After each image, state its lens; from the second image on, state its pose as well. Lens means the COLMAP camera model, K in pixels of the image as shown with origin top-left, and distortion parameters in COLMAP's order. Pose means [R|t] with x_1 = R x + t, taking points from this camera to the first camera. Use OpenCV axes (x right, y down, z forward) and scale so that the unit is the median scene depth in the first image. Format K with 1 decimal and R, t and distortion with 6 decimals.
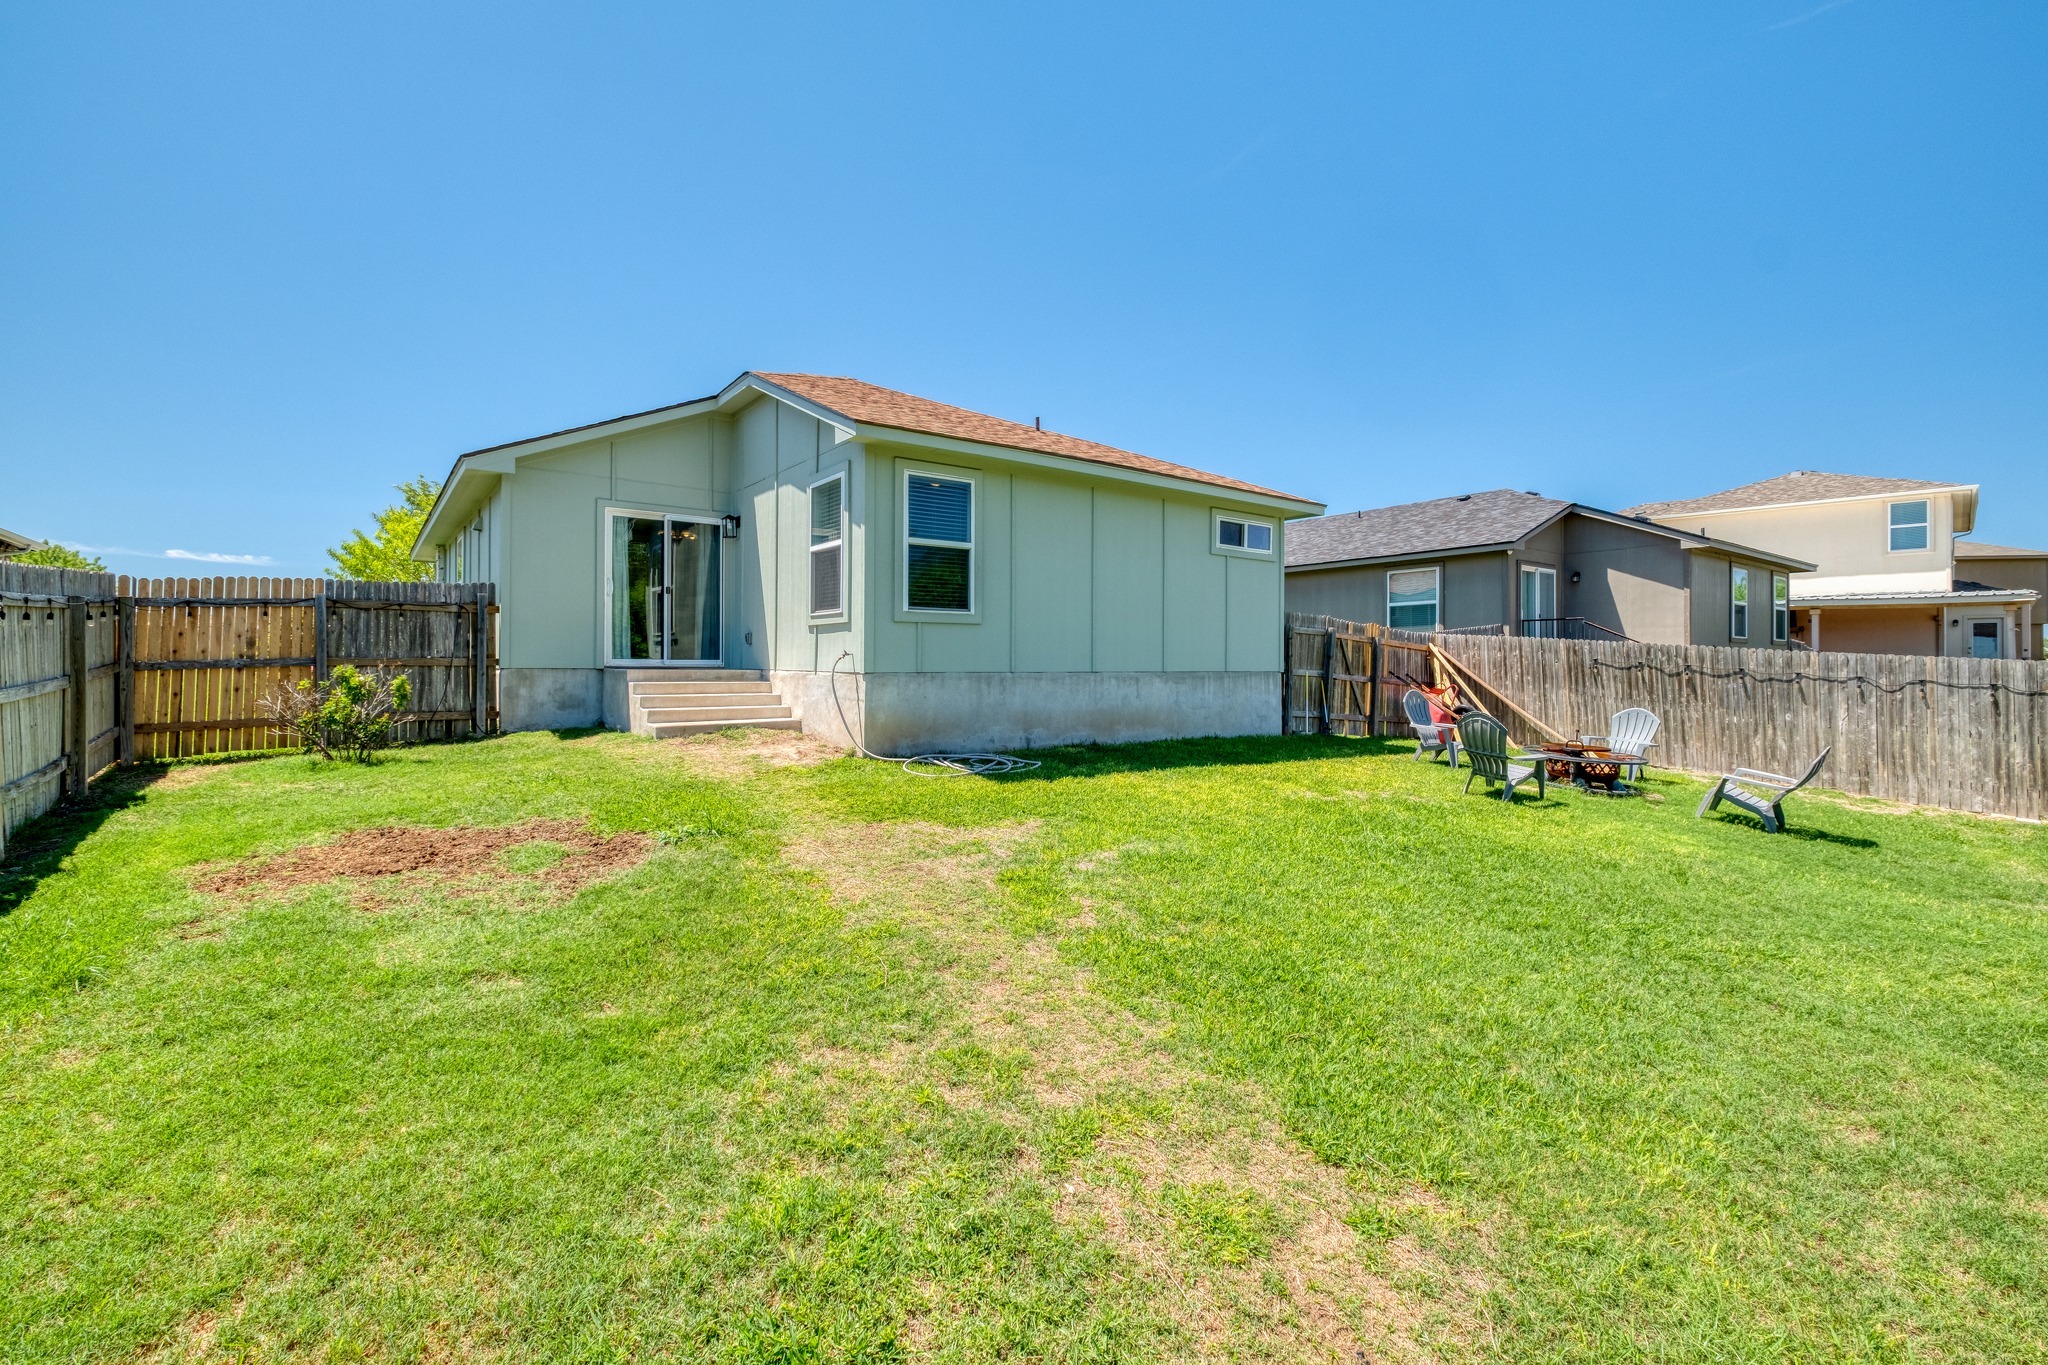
lens RADIAL K [[891.6, 0, 1025.5], [0, 891.6, 674.1], [0, 0, 1]] dist [0.008327, -0.005290]
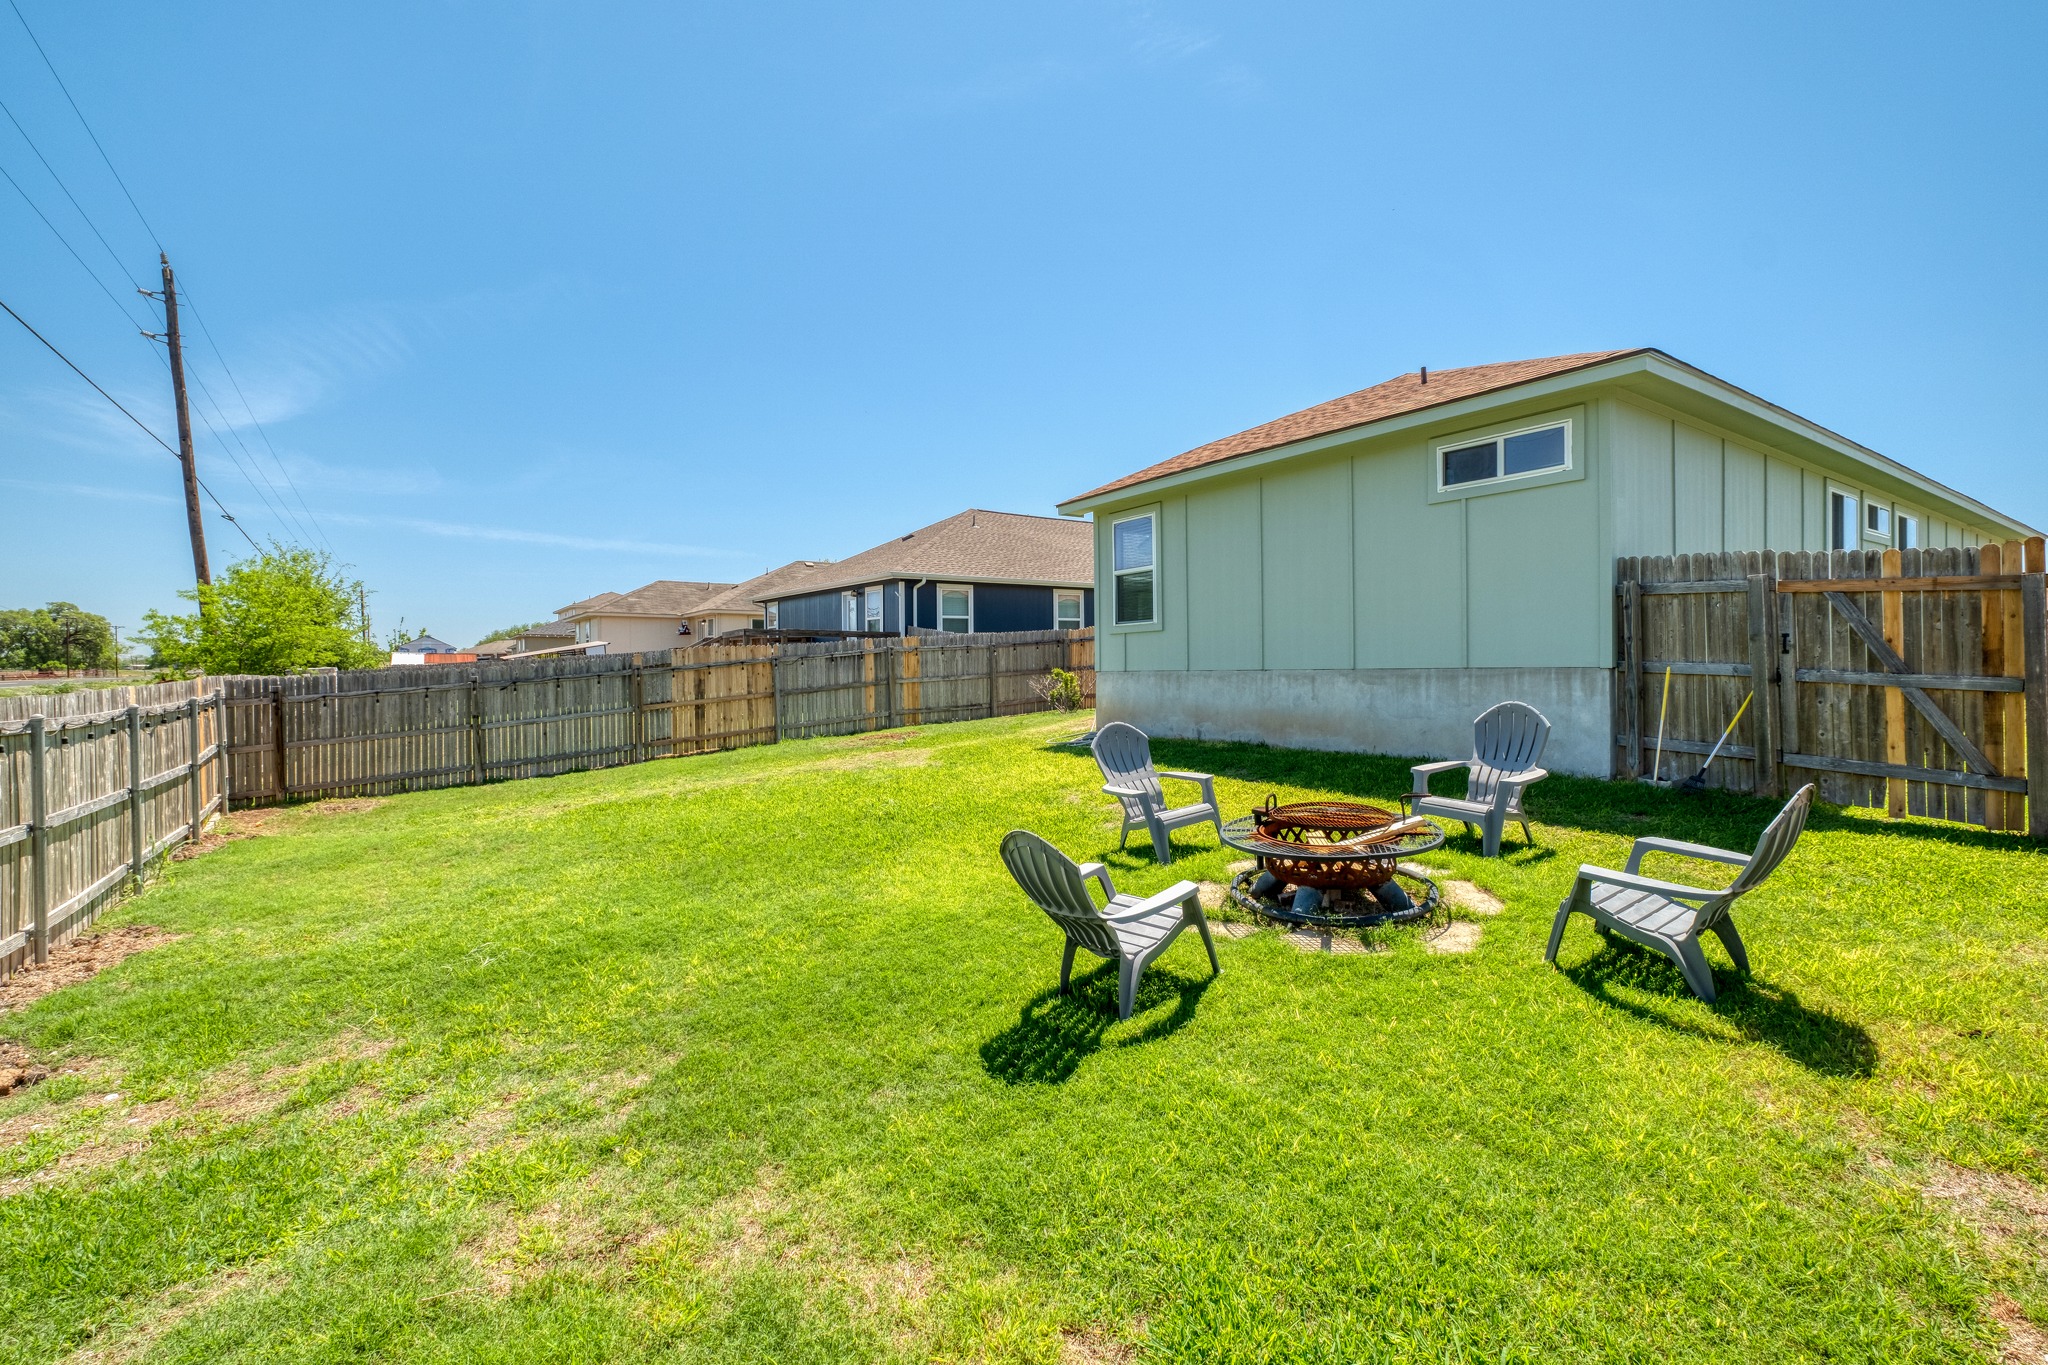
lens RADIAL K [[891.6, 0, 1033.8], [0, 891.6, 676.0], [0, 0, 1]] dist [0.008327, -0.005290]
pose [[-0.042910, 0.007511, -0.999051, 1.023349], [0.006420, 0.999953, 0.007242, -0.004406], [0.999058, -0.006103, -0.042957, 0.774509]]
